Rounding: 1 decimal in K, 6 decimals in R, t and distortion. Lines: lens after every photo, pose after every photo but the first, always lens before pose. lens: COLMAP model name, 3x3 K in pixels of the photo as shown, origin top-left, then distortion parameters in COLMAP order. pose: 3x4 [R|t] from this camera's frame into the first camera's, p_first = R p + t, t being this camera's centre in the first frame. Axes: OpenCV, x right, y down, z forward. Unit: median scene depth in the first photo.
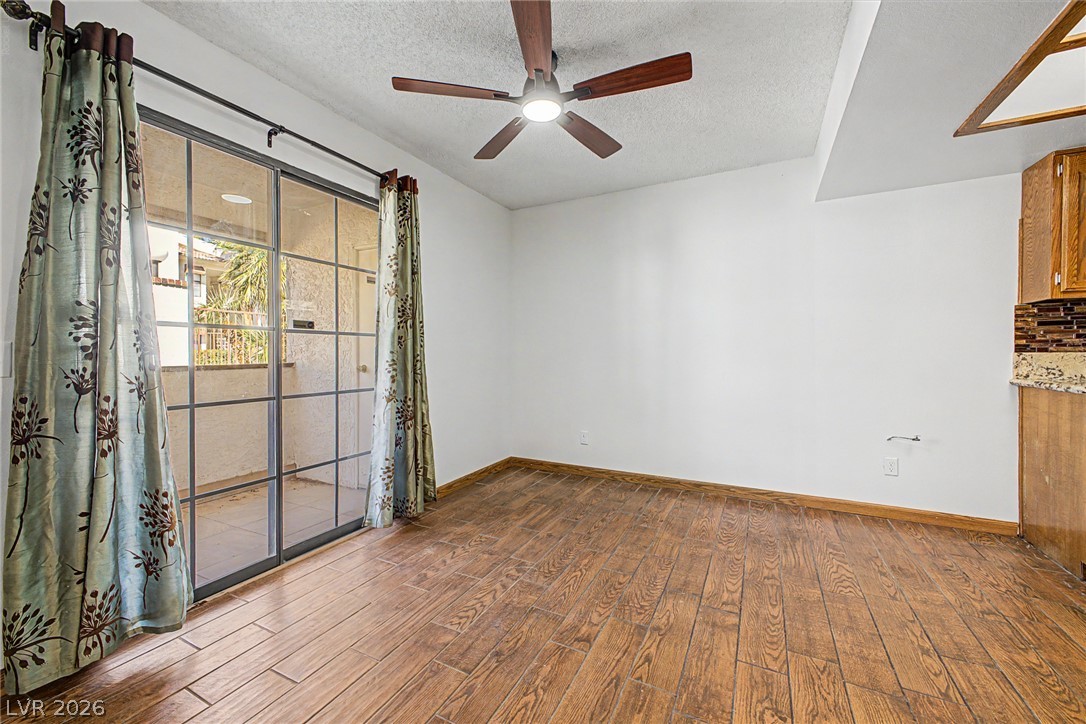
lens RADIAL K [[427.9, 0, 543.5], [0, 427.9, 356.8], [0, 0, 1]] dist [0.020773, -0.005095]
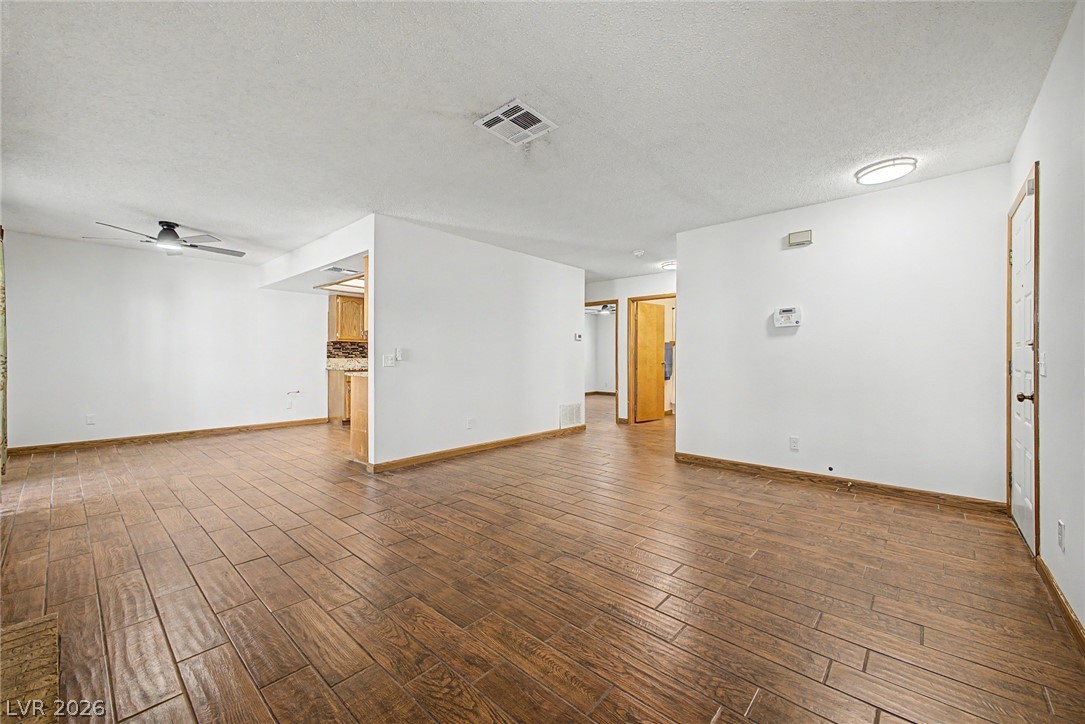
lens RADIAL K [[427.6, 0, 538.5], [0, 427.6, 360.5], [0, 0, 1]] dist [0.020773, -0.005095]
pose [[0.257319, 0.000814, 0.966326, -1.300133], [0.004504, 0.999988, -0.002042, 0.018982], [-0.966316, 0.004878, 0.257312, -1.080412]]
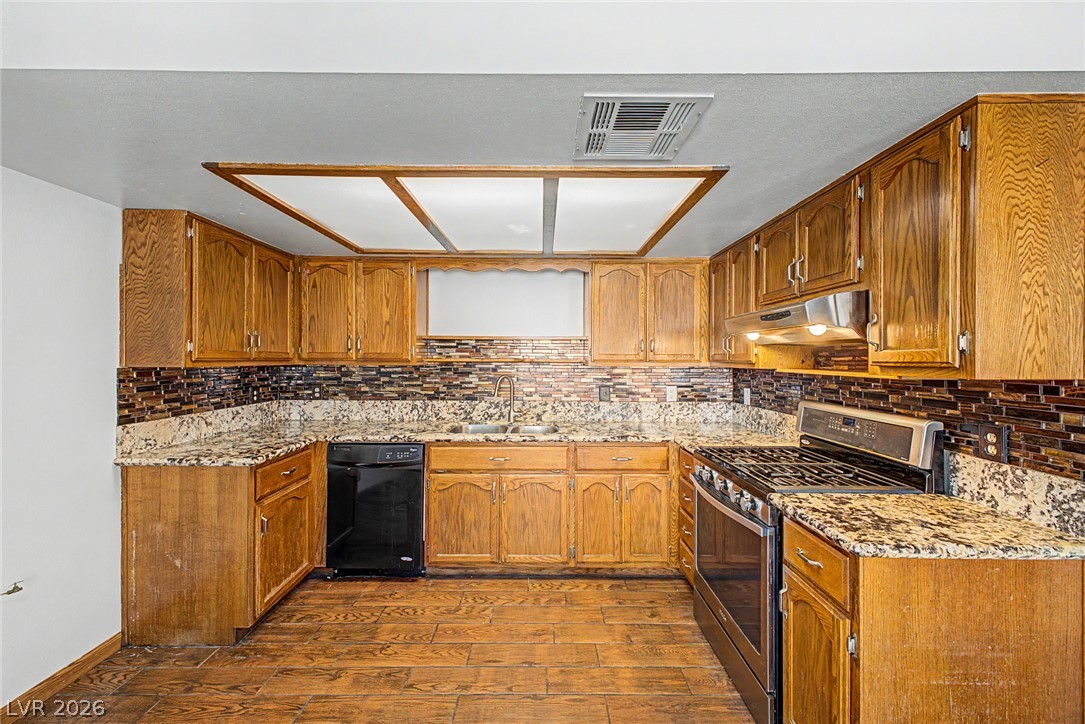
lens RADIAL K [[427.6, 0, 540.9], [0, 427.6, 360.7], [0, 0, 1]] dist [0.020773, -0.005095]
pose [[-0.451241, -0.005791, 0.892383, -0.003528], [0.005251, 0.999944, 0.009144, -0.136848], [-0.892387, 0.008812, -0.451186, 0.664574]]
